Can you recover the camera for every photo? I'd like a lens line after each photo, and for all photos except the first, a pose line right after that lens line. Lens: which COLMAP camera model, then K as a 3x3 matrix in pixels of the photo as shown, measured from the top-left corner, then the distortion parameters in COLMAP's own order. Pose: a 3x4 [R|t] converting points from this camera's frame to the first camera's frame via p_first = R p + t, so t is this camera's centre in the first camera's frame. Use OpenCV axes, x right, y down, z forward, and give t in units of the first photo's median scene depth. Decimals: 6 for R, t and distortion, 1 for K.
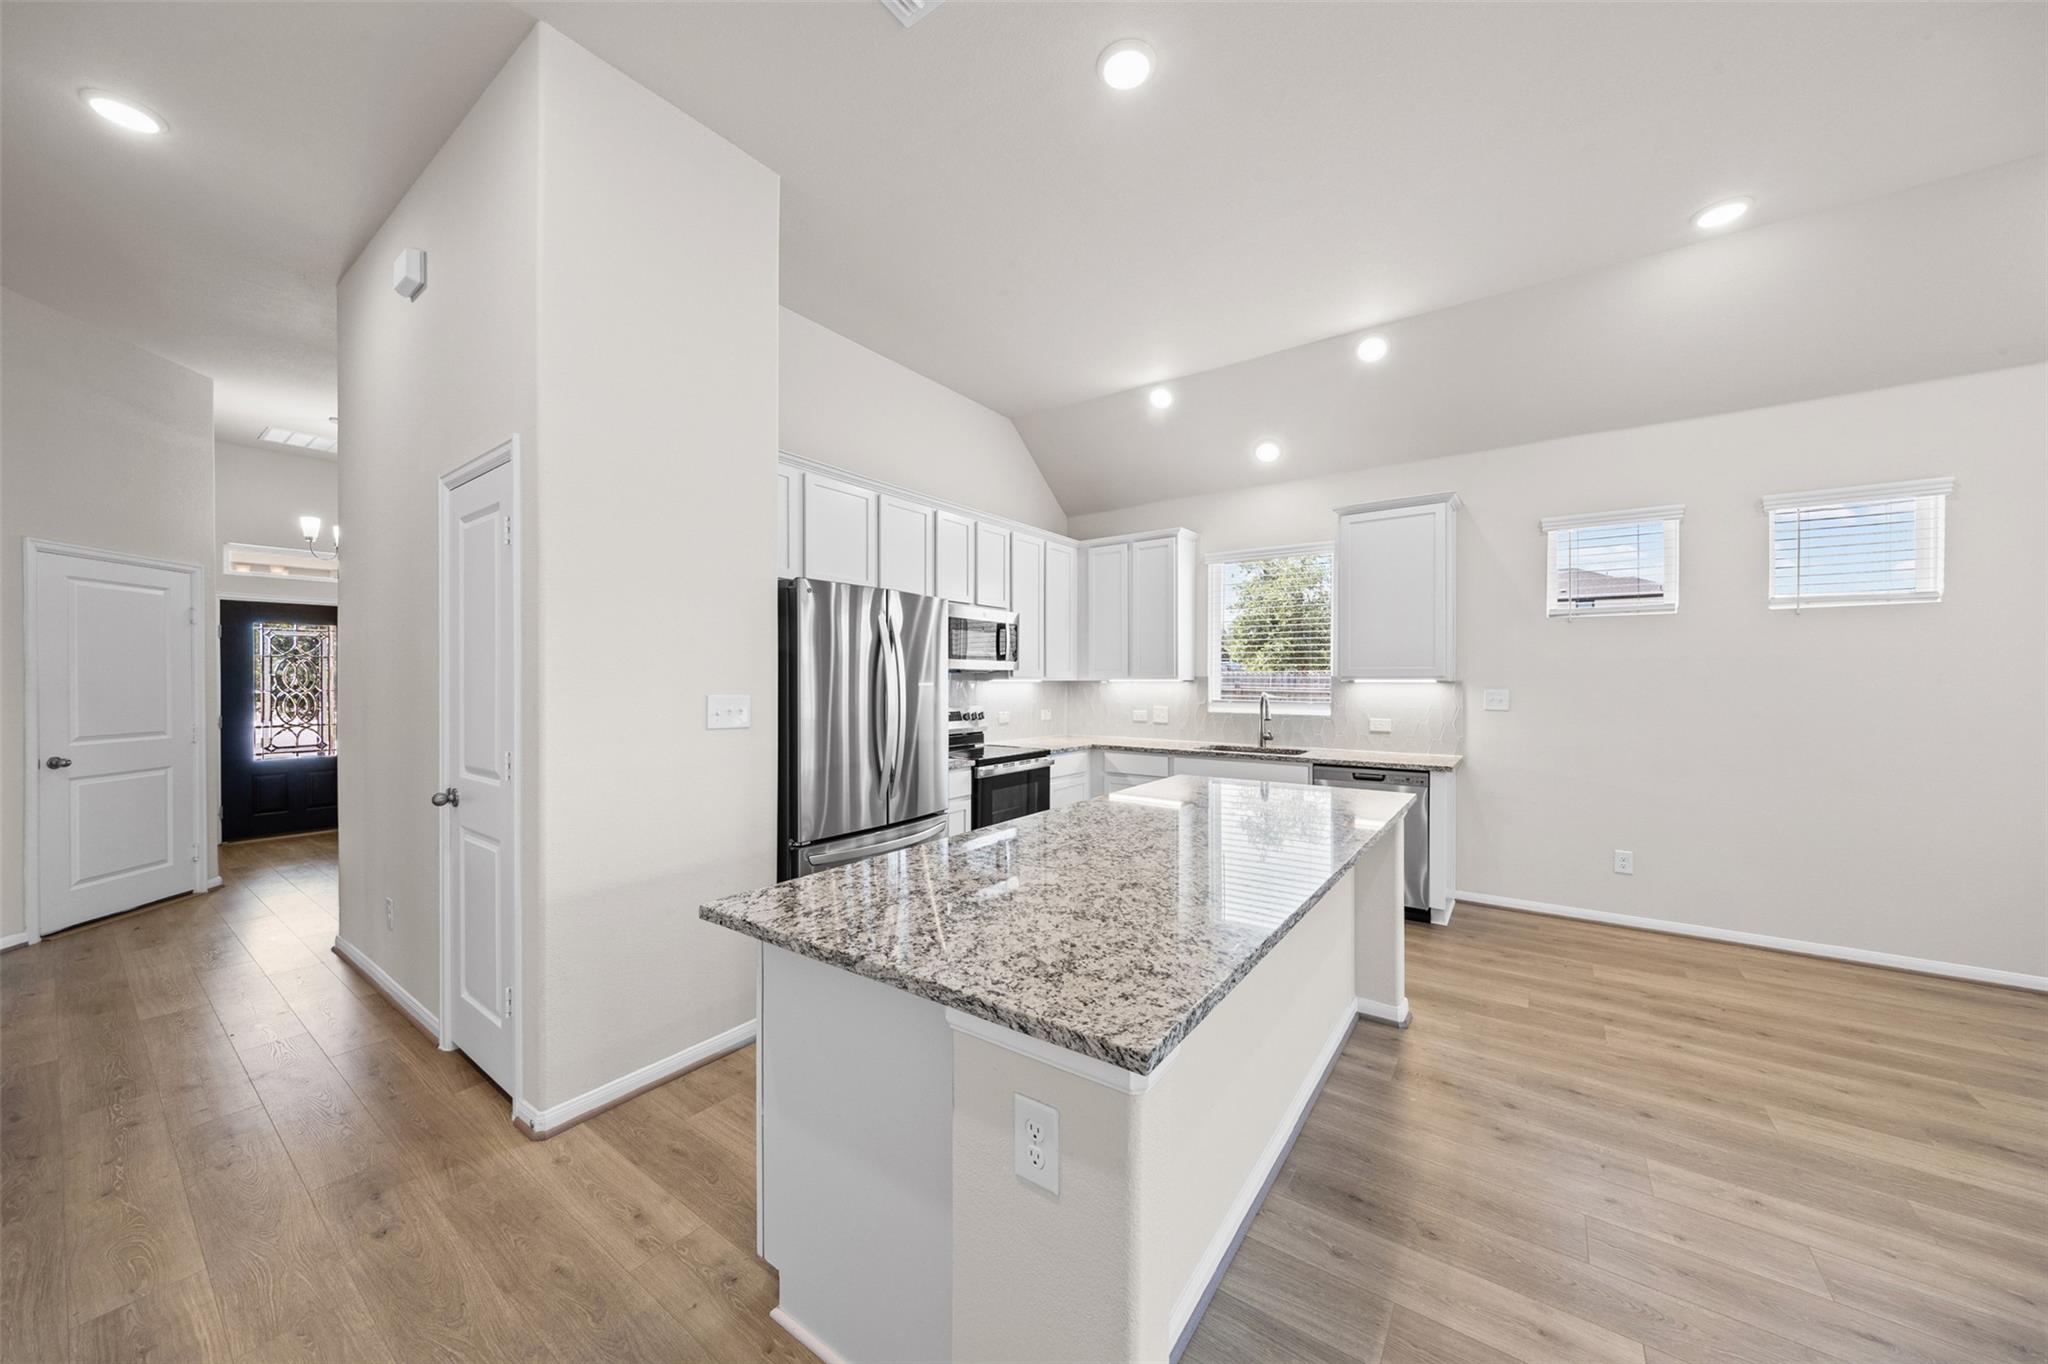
lens RADIAL K [[709.2, 0, 1024.0], [0, 709.2, 682.0], [0, 0, 1]] dist [-0.001322, 0.000226]
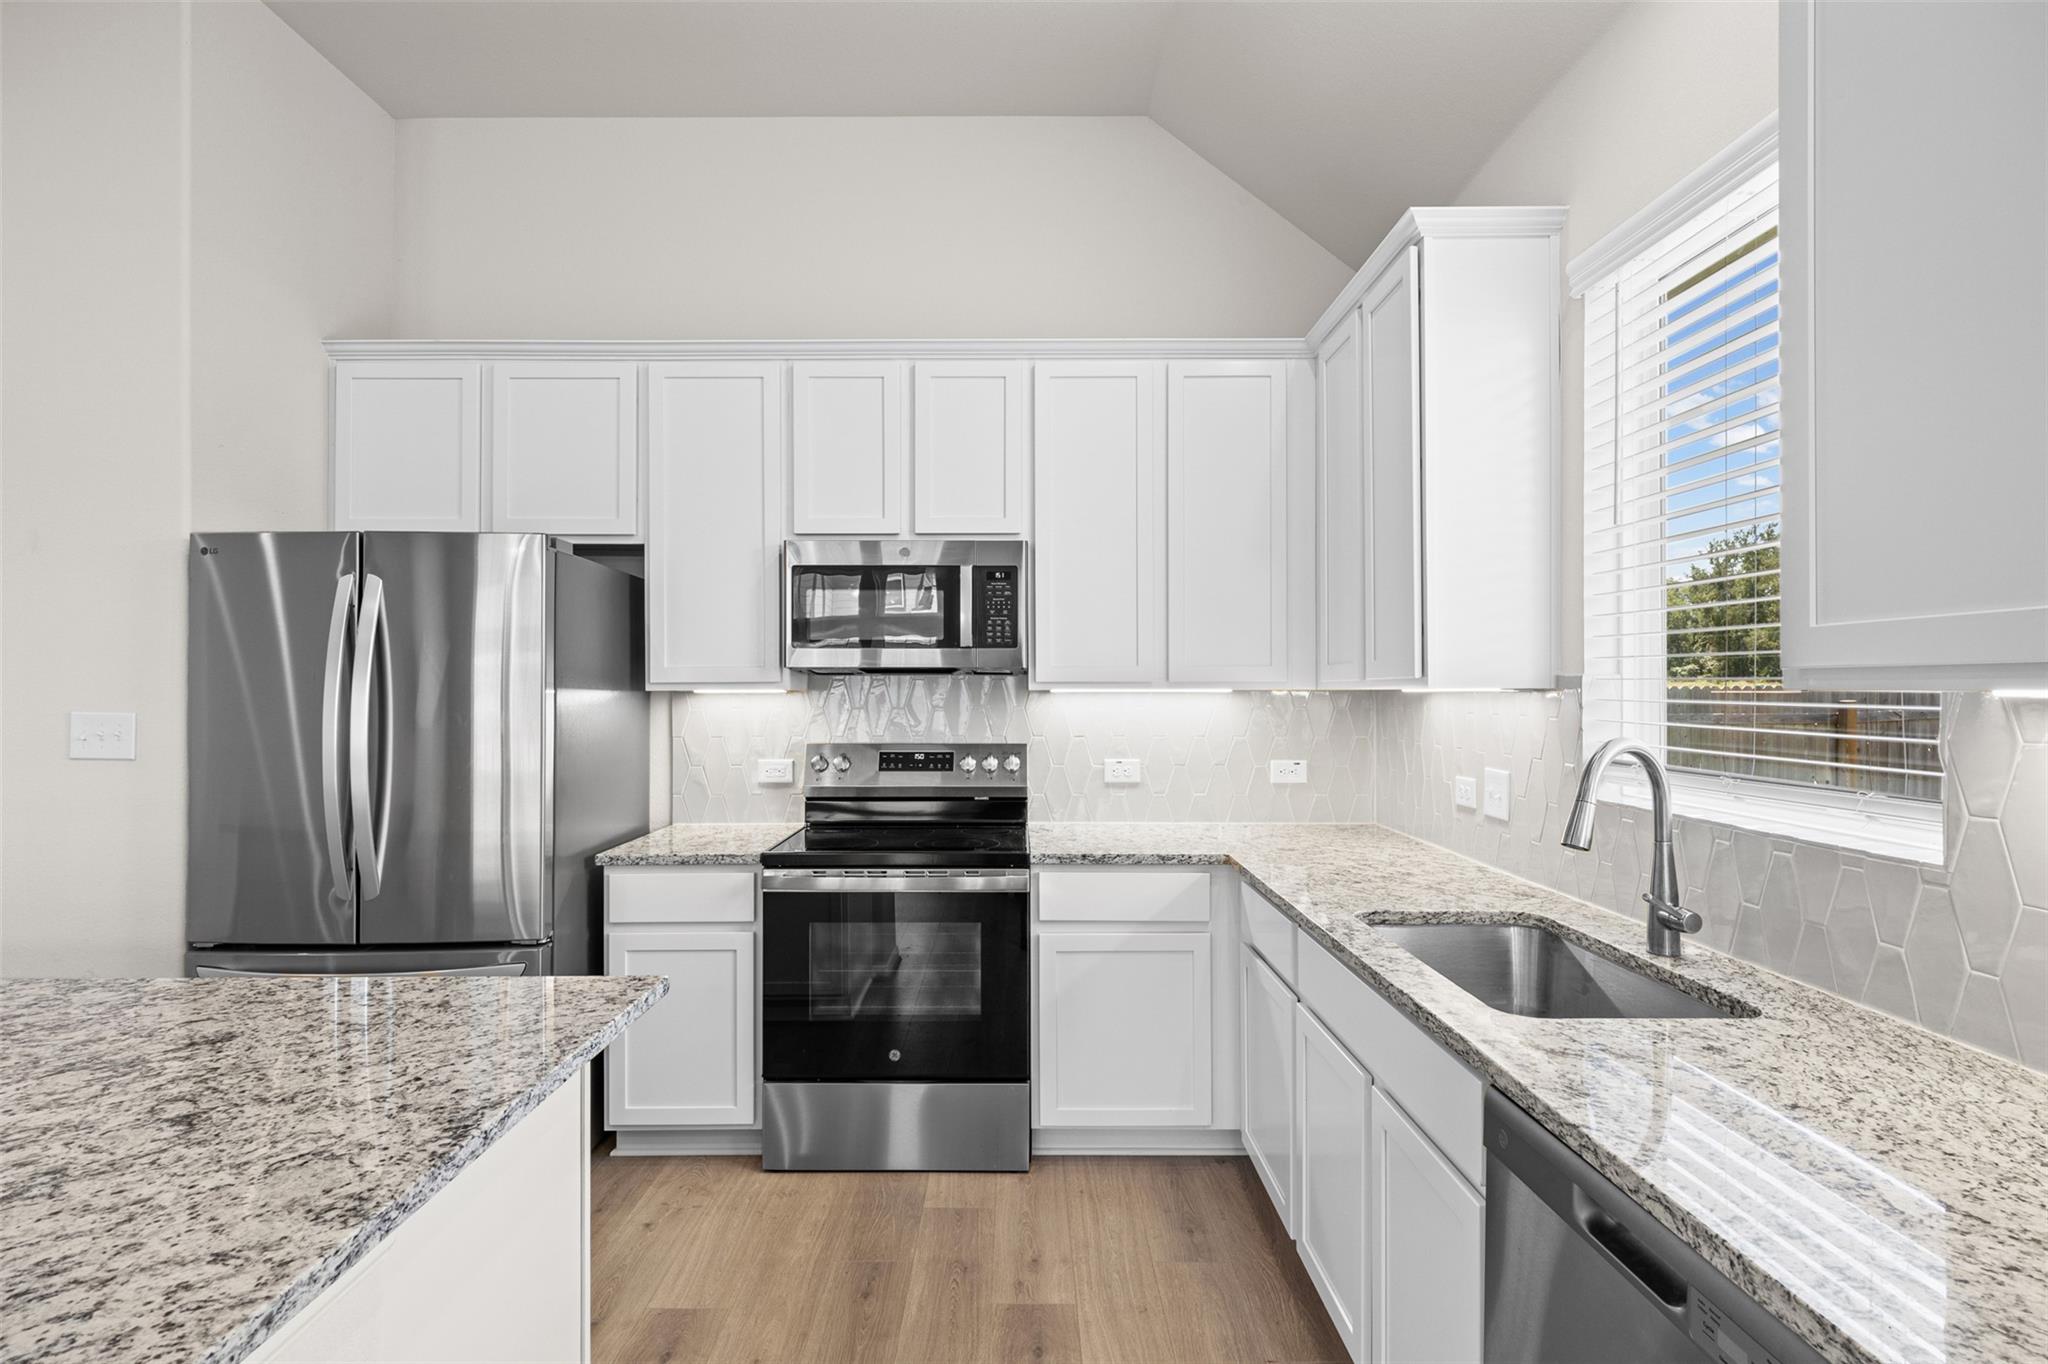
lens RADIAL K [[999.6, 0, 1018.8], [0, 999.6, 682.1], [0, 0, 1]] dist [0.000191, -0.000015]
pose [[0.587775, -0.006816, -0.808996, 0.560538], [0.000012, 0.999965, -0.008416, -0.002656], [0.809025, 0.004937, 0.587754, 0.691020]]
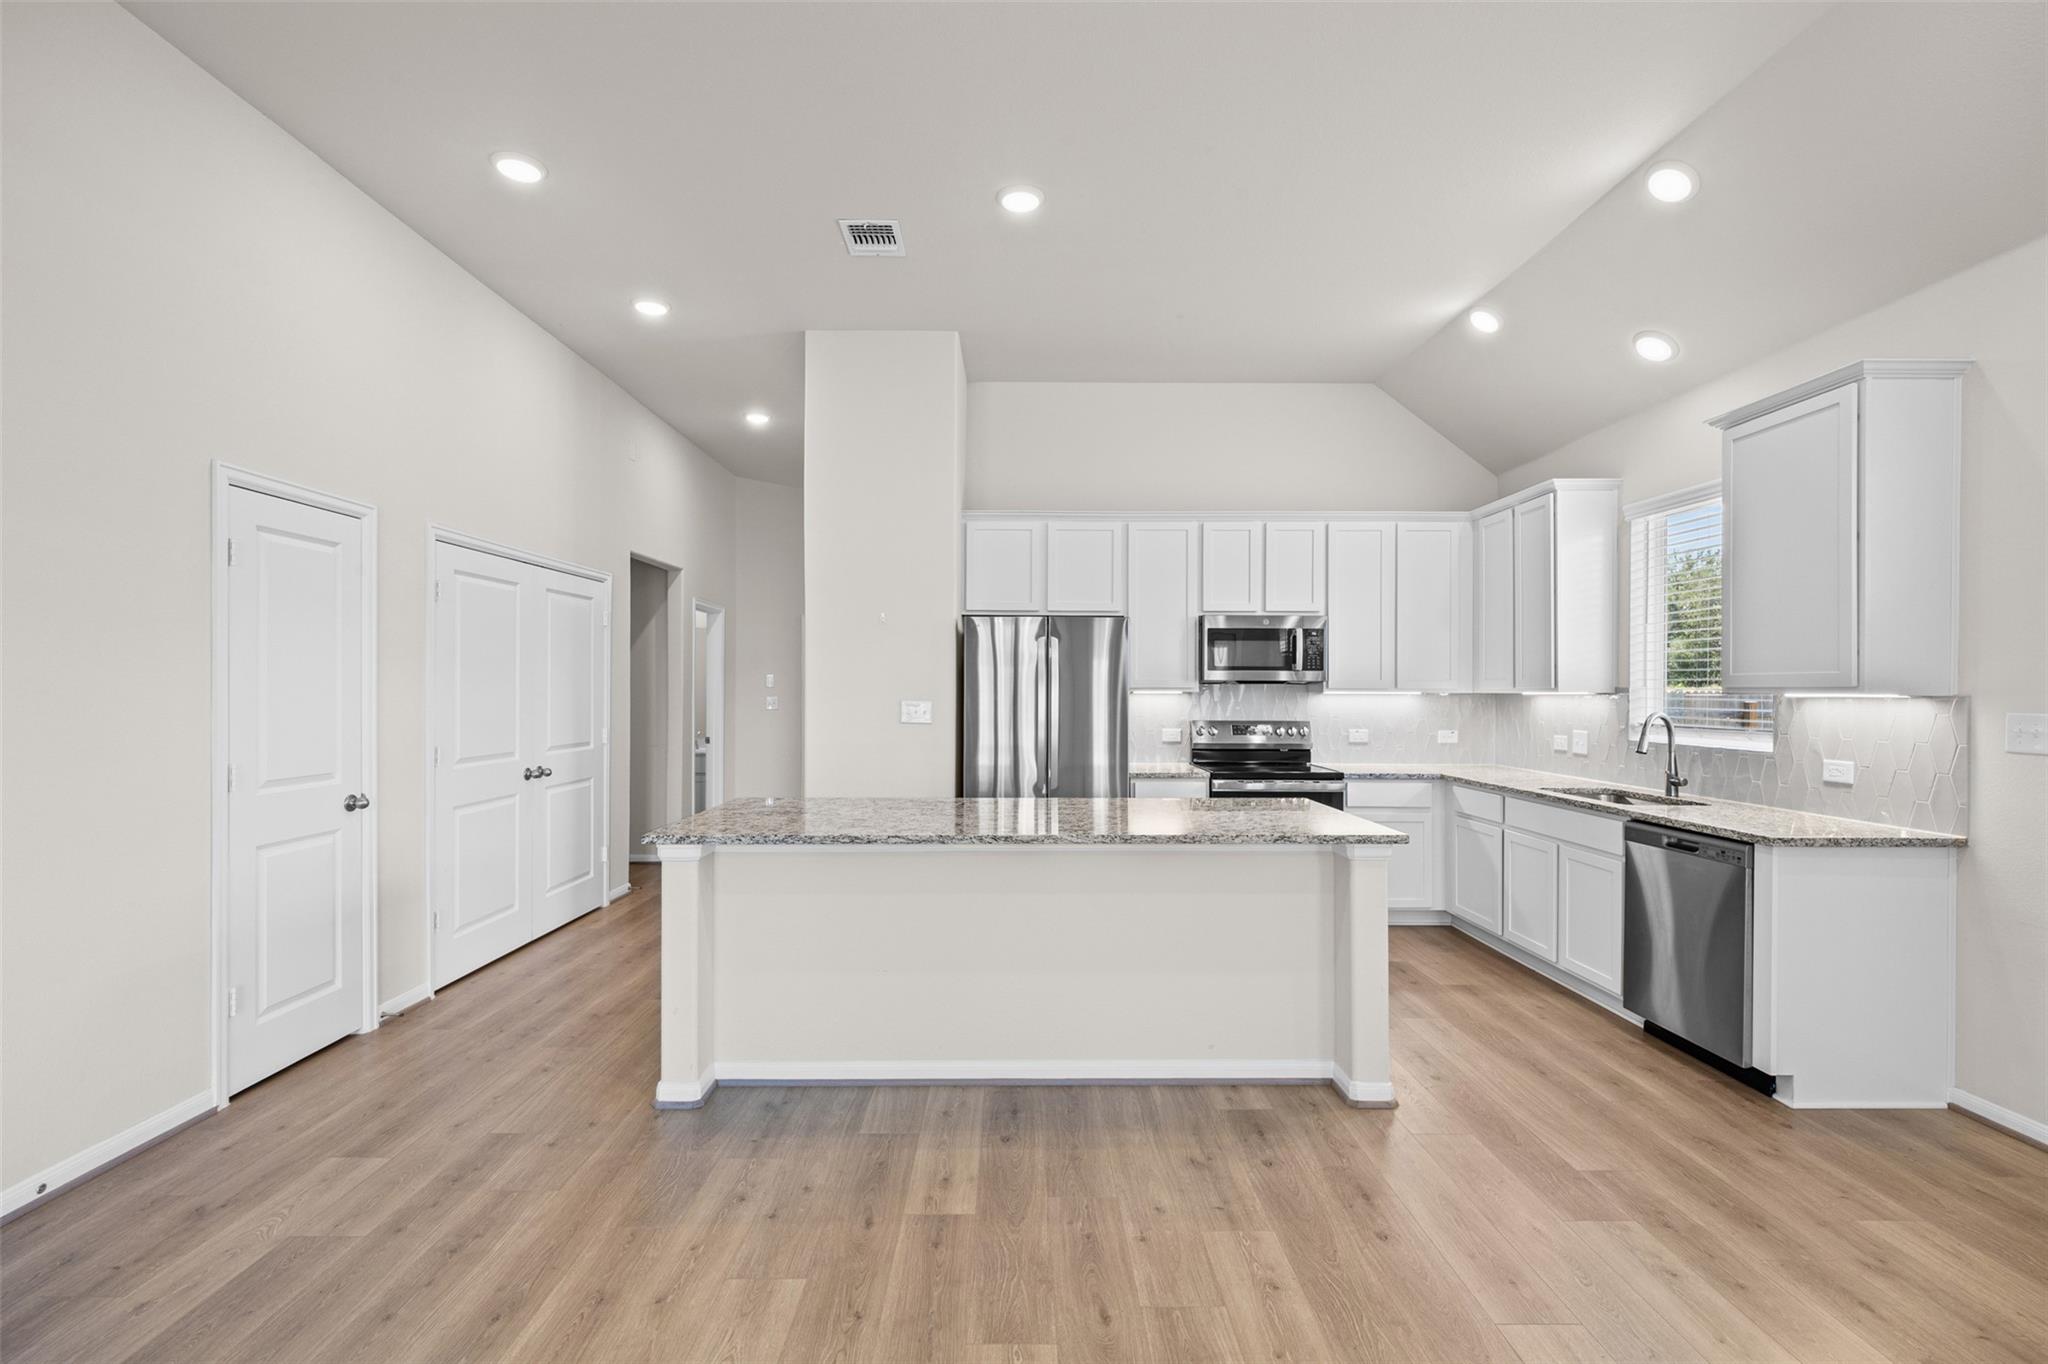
lens RADIAL K [[901.9, 0, 1020.3], [0, 901.9, 685.3], [0, 0, 1]] dist [0.001152, -0.000211]
pose [[0.592469, -0.004166, -0.805583, 0.742709], [-0.004998, 0.999948, -0.008847, 0.000309], [0.805578, 0.009268, 0.592417, 0.031719]]
